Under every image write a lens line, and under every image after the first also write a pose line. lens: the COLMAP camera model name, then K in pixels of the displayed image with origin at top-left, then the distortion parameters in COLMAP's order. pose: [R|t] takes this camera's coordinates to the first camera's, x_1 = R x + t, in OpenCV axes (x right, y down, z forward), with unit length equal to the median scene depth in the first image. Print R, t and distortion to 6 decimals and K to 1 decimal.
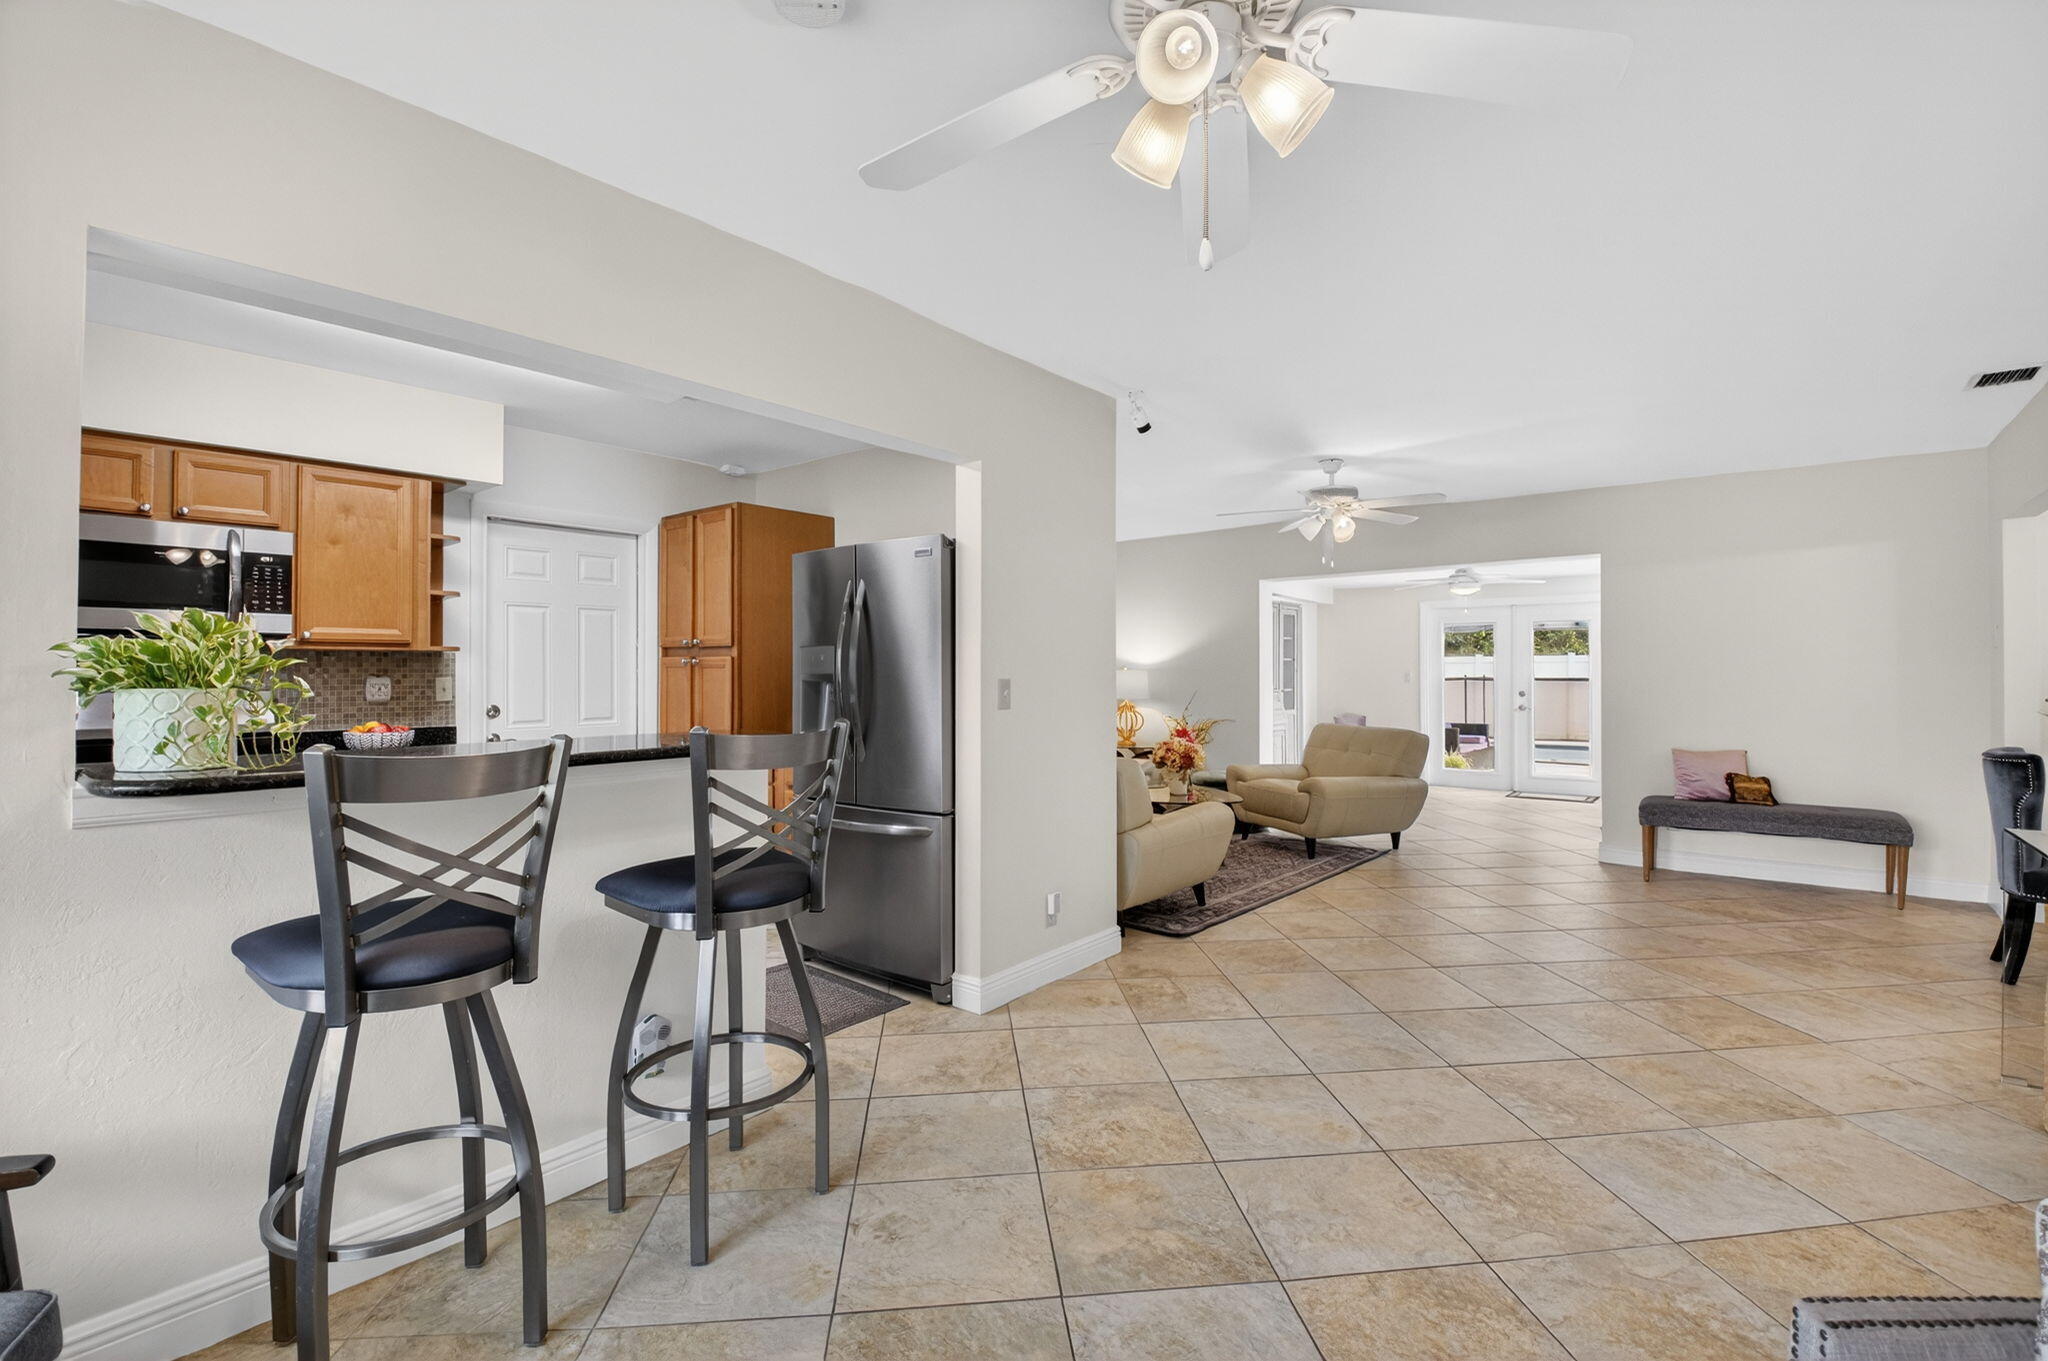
lens RADIAL K [[908.2, 0, 1036.5], [0, 908.2, 663.4], [0, 0, 1]] dist [0.011607, -0.021789]
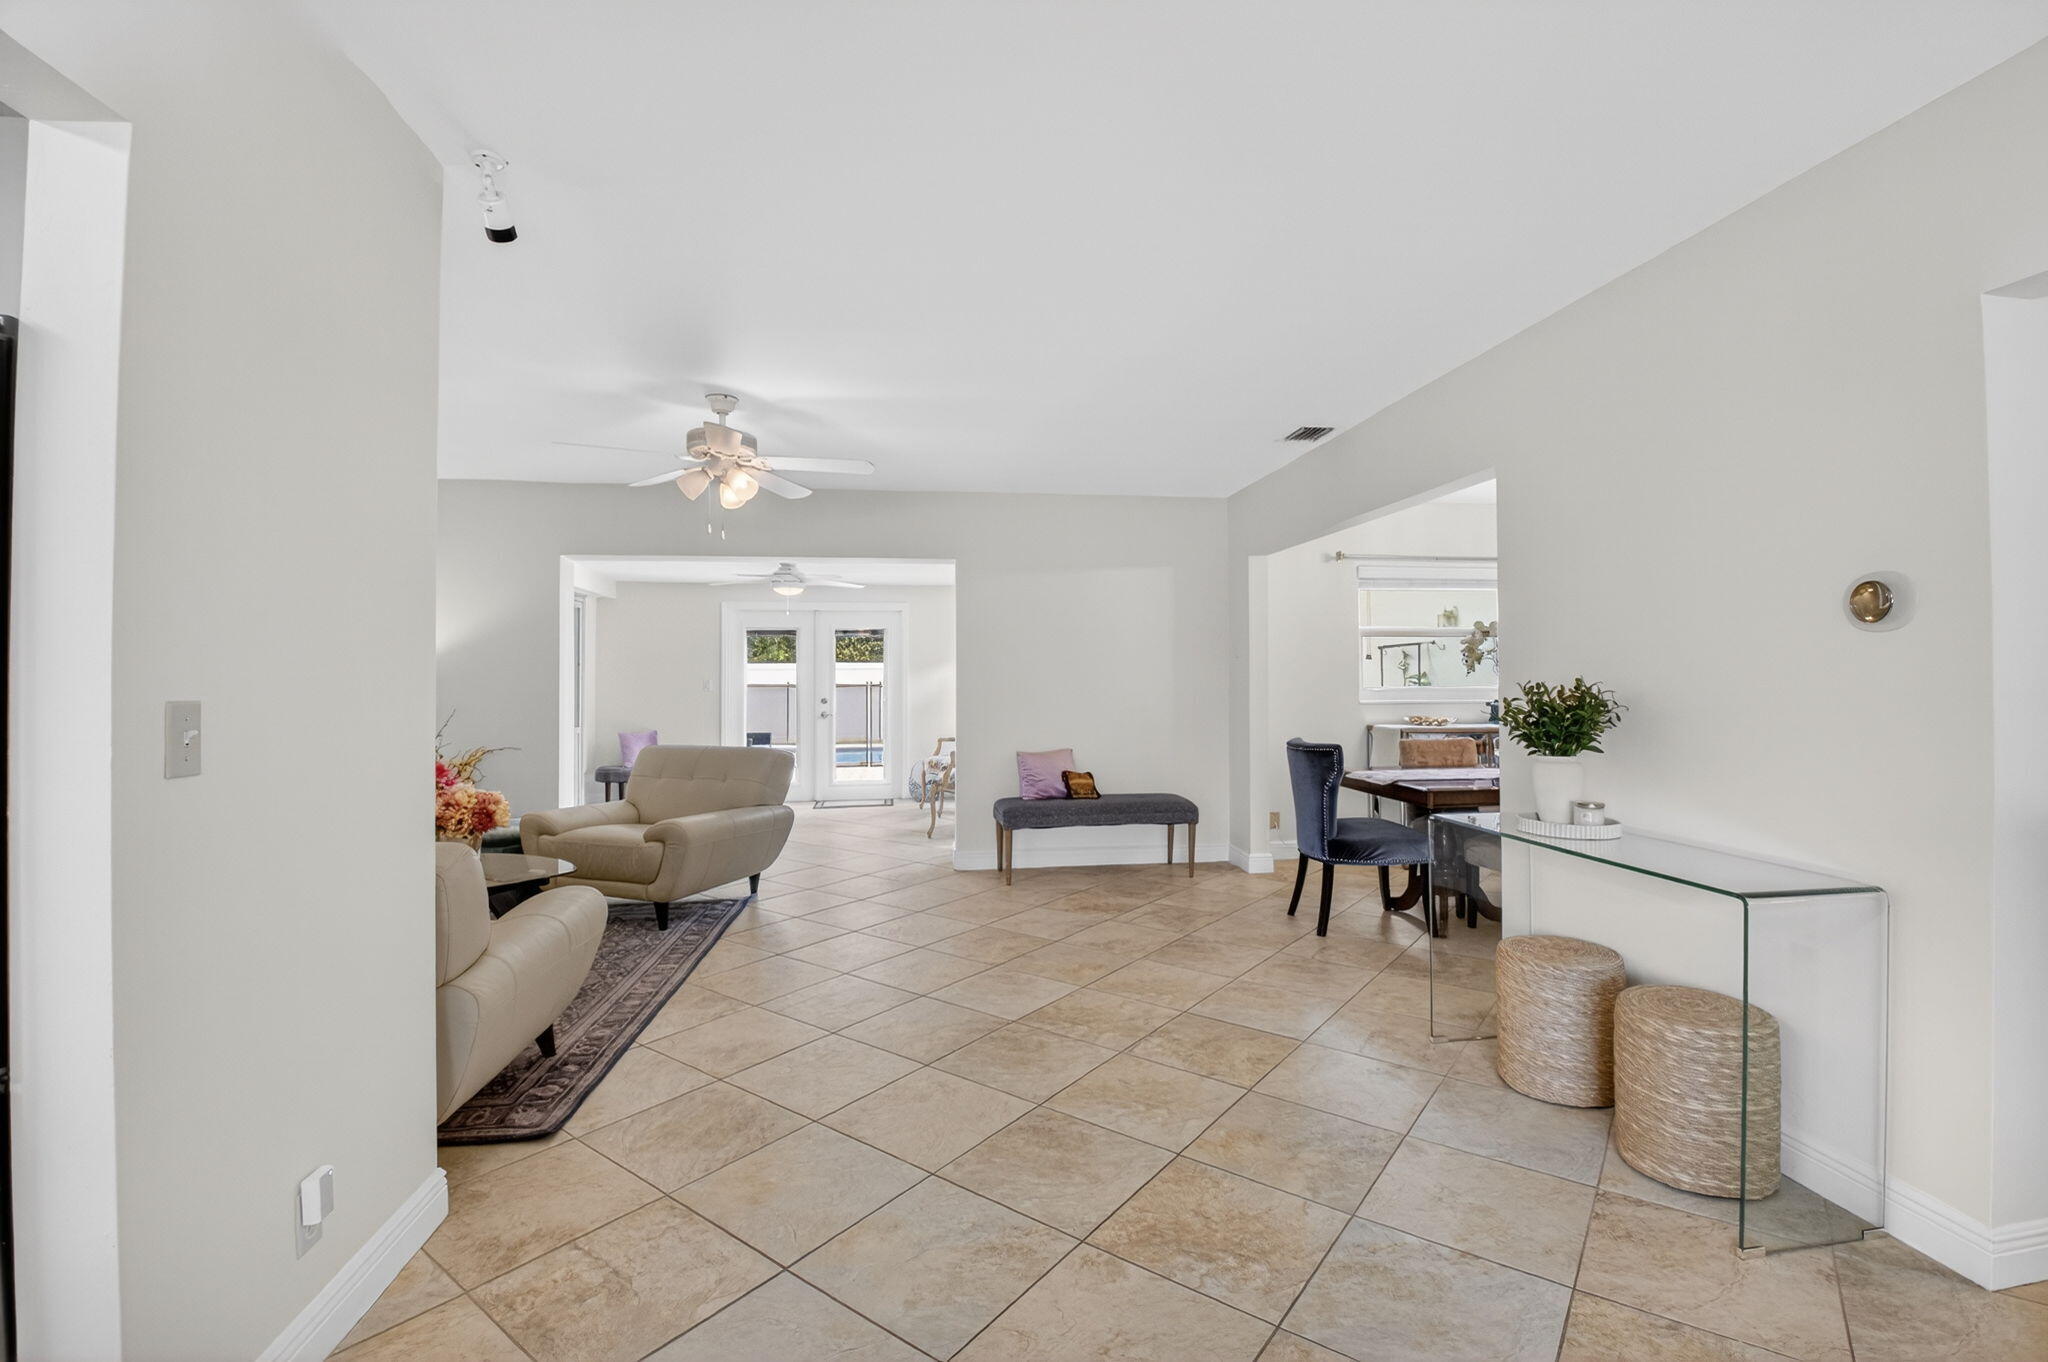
lens RADIAL K [[908.2, 0, 1036.5], [0, 908.2, 663.9], [0, 0, 1]] dist [0.011607, -0.021789]
pose [[0.679445, 0.004238, 0.733714, -0.048417], [0.001237, 0.999975, -0.006921, 0.001846], [-0.733726, 0.005610, 0.679423, 0.314248]]
